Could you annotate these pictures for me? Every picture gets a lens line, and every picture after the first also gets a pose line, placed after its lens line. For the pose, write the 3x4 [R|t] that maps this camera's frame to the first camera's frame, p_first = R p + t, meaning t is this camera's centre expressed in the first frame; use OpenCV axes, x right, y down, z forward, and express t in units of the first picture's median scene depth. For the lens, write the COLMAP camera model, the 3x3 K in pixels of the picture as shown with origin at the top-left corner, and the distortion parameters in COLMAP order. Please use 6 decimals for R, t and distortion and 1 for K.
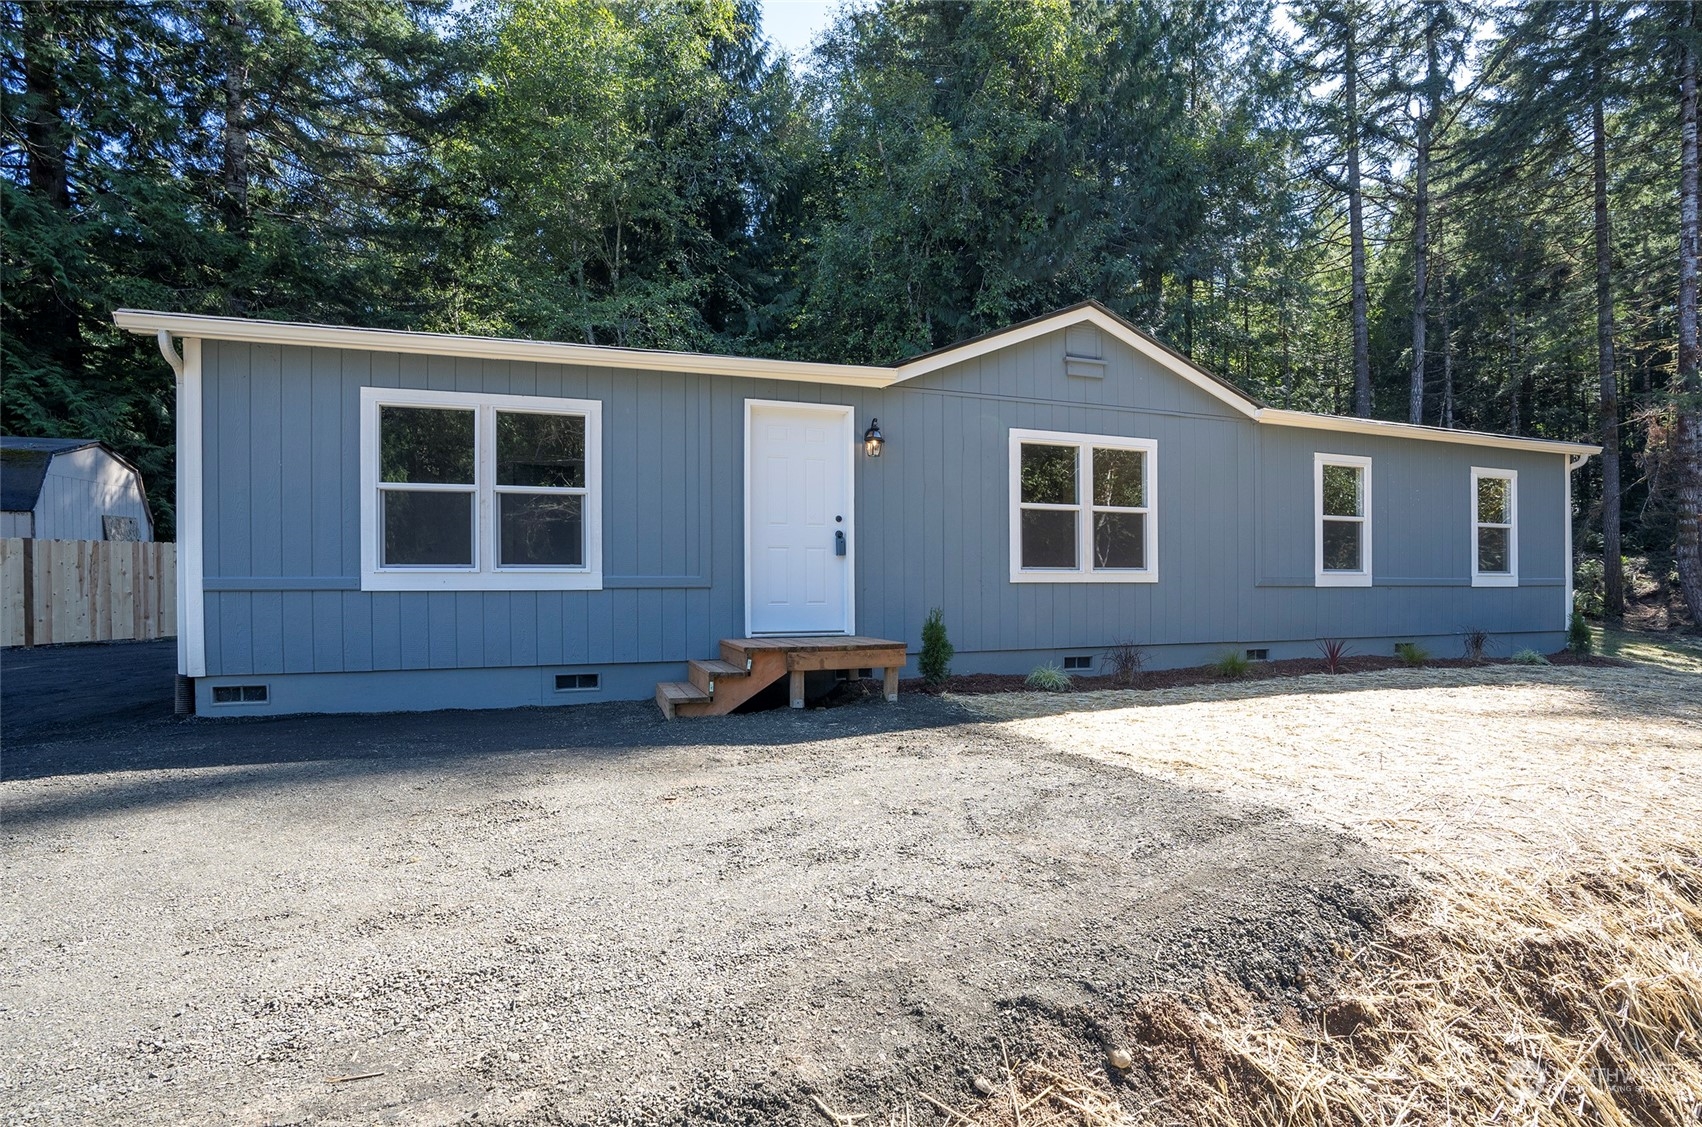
lens RADIAL K [[810.4, 0, 851.9], [0, 810.4, 555.6], [0, 0, 1]] dist [-0.058105, 0.020442]
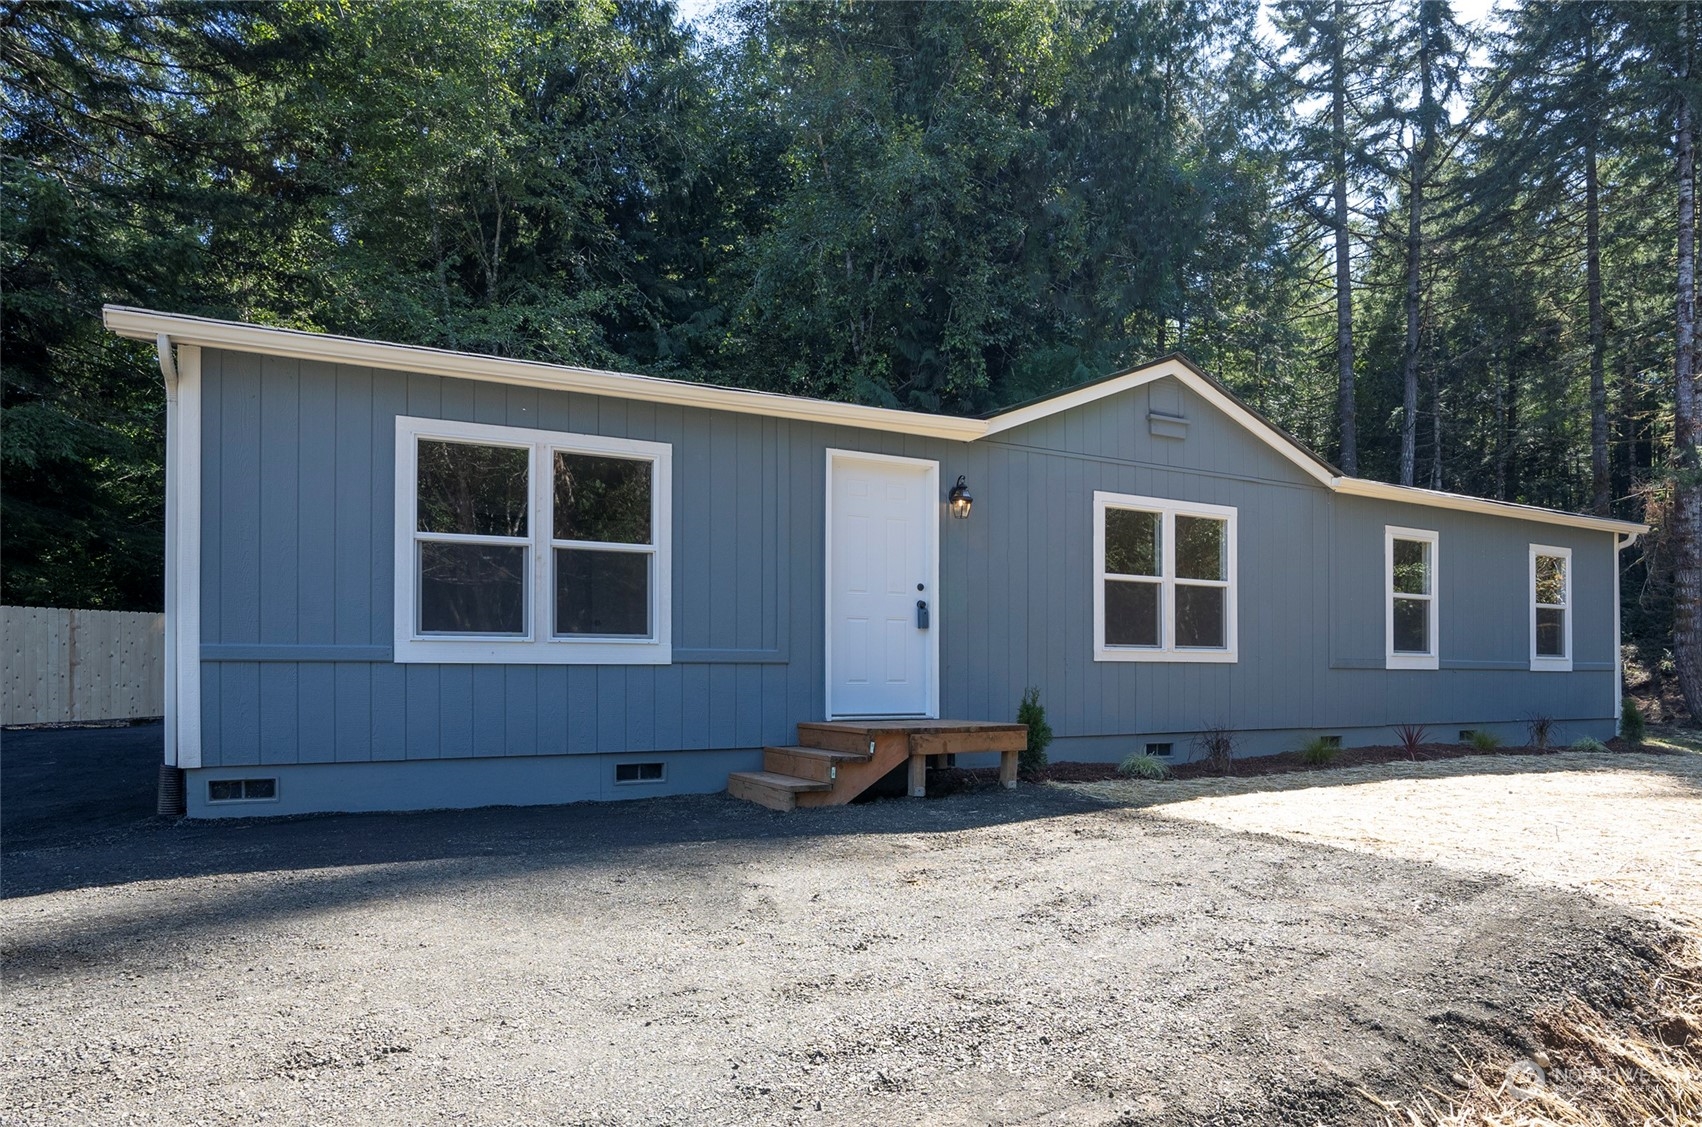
lens RADIAL K [[1009.7, 0, 852.9], [0, 1009.7, 623.8], [0, 0, 1]] dist [-0.041616, 0.020738]
pose [[0.989340, 0.012830, 0.145059, -0.235818], [-0.011097, 0.999857, -0.012749, 0.009210], [-0.145202, 0.011003, 0.989341, -0.077635]]
